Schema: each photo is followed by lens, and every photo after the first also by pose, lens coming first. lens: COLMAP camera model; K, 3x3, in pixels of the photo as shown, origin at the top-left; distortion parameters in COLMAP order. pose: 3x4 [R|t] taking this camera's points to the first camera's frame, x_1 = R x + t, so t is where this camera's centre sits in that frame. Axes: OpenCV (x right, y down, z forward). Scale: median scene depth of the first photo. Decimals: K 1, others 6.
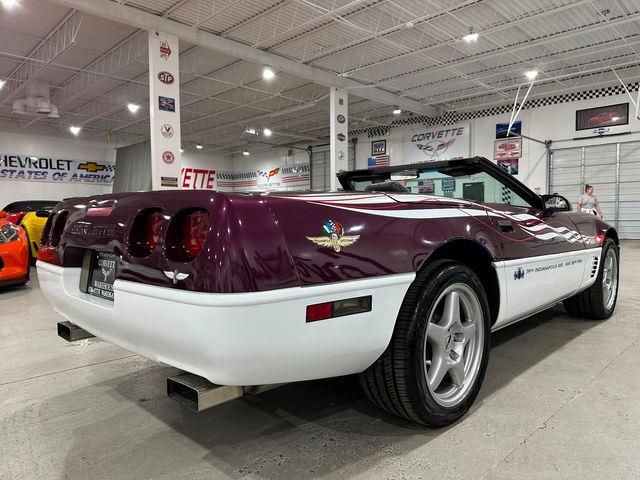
lens RADIAL K [[452.8, 0, 320.8], [0, 452.8, 238.3], [0, 0, 1]] dist [0.042017, -0.052815]
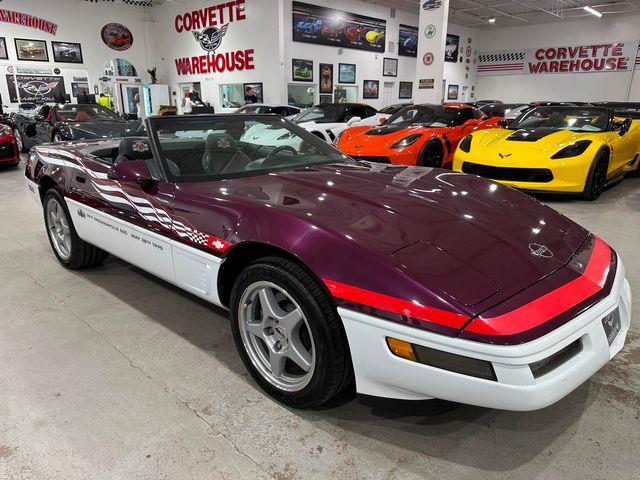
lens RADIAL K [[461.0, 0, 316.6], [0, 461.0, 240.9], [0, 0, 1]] dist [-0.001247, -0.007356]
pose [[0.008437, 0.292256, -0.956303, 1.979514], [-0.049973, 0.955265, 0.291498, -0.315554], [0.998715, 0.045330, 0.022664, 1.839161]]
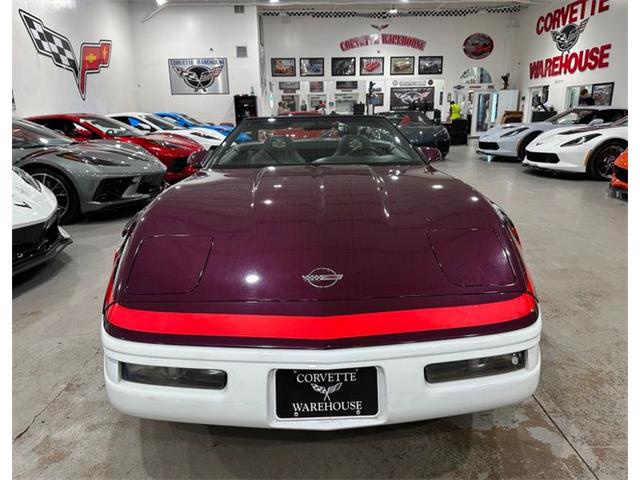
lens RADIAL K [[458.6, 0, 325.7], [0, 458.6, 238.1], [0, 0, 1]] dist [0.001439, -0.007060]
pose [[-0.696018, 0.206224, -0.687772, 1.553787], [-0.014401, 0.953665, 0.300525, -0.340413], [0.717880, 0.219076, -0.660799, 2.893105]]
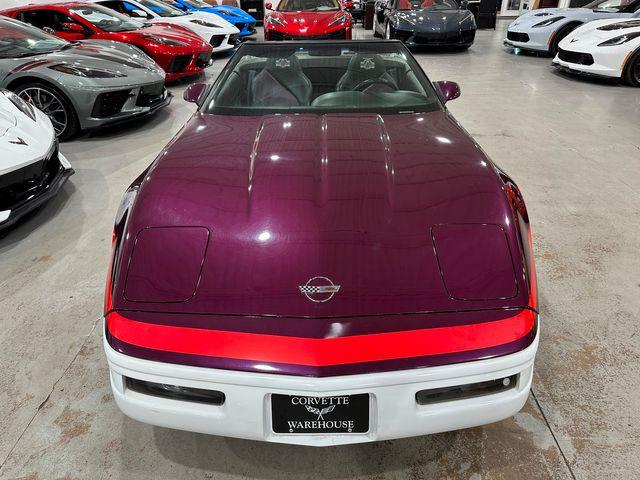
lens RADIAL K [[454.9, 0, 320.0], [0, 454.9, 240.0], [0, 0, 1]] dist [0.045755, -0.064600]
pose [[-0.723028, 0.358280, -0.590649, 1.457480], [-0.016278, 0.845925, 0.533054, -0.524031], [0.690627, 0.395028, -0.605795, 2.820413]]
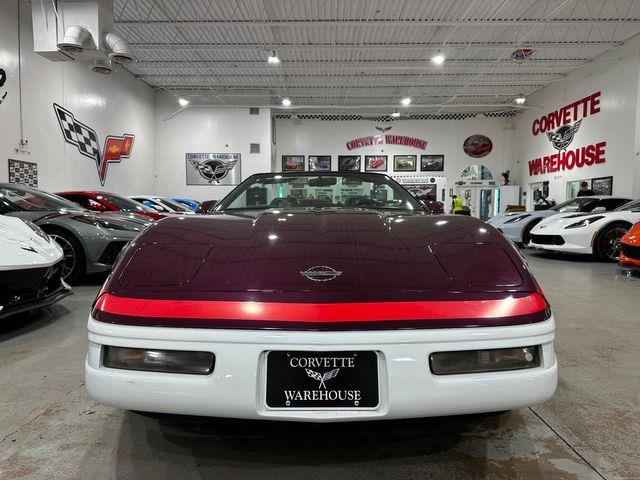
lens RADIAL K [[454.9, 0, 320.0], [0, 454.9, 240.0], [0, 0, 1]] dist [0.045755, -0.064600]
pose [[-0.715768, 0.050164, -0.696534, 1.557160], [-0.026977, 0.994686, 0.099359, -0.169107], [0.697817, 0.089908, -0.710611, 2.916837]]
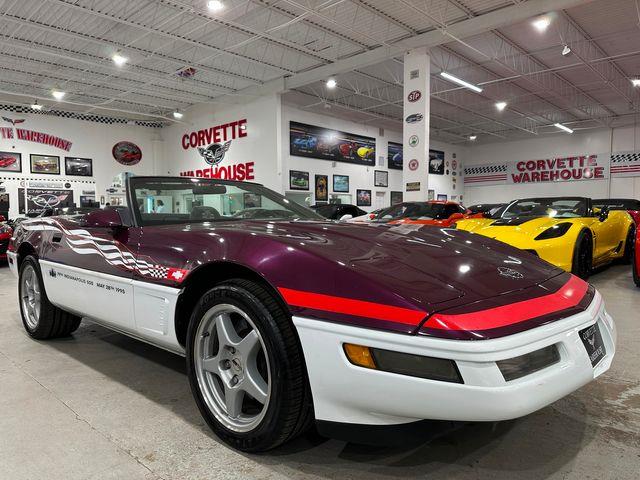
lens RADIAL K [[454.9, 0, 320.0], [0, 454.9, 240.0], [0, 0, 1]] dist [0.045755, -0.064600]
pose [[0.016292, 0.053045, -0.998459, 1.978975], [-0.039787, 0.997835, 0.052362, -0.135921], [0.999075, 0.038872, 0.018368, 1.927578]]
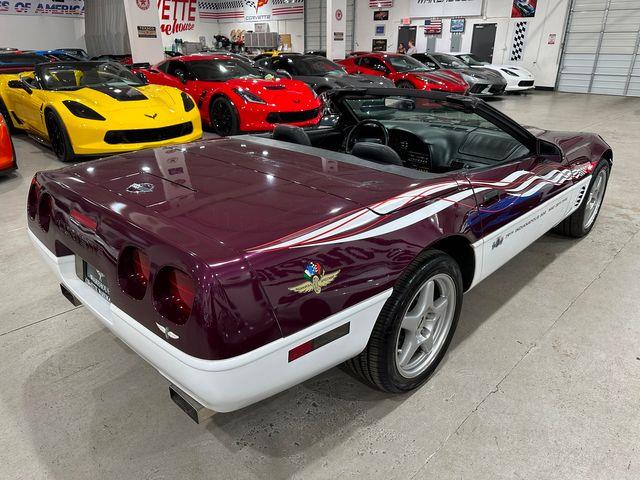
lens RADIAL K [[454.9, 0, 320.0], [0, 454.9, 240.0], [0, 0, 1]] dist [0.045755, -0.064600]
pose [[0.999924, 0.006253, 0.010633, 0.019669], [-0.009497, 0.940342, 0.340099, -0.301429], [-0.007872, -0.340174, 0.940329, 0.024150]]
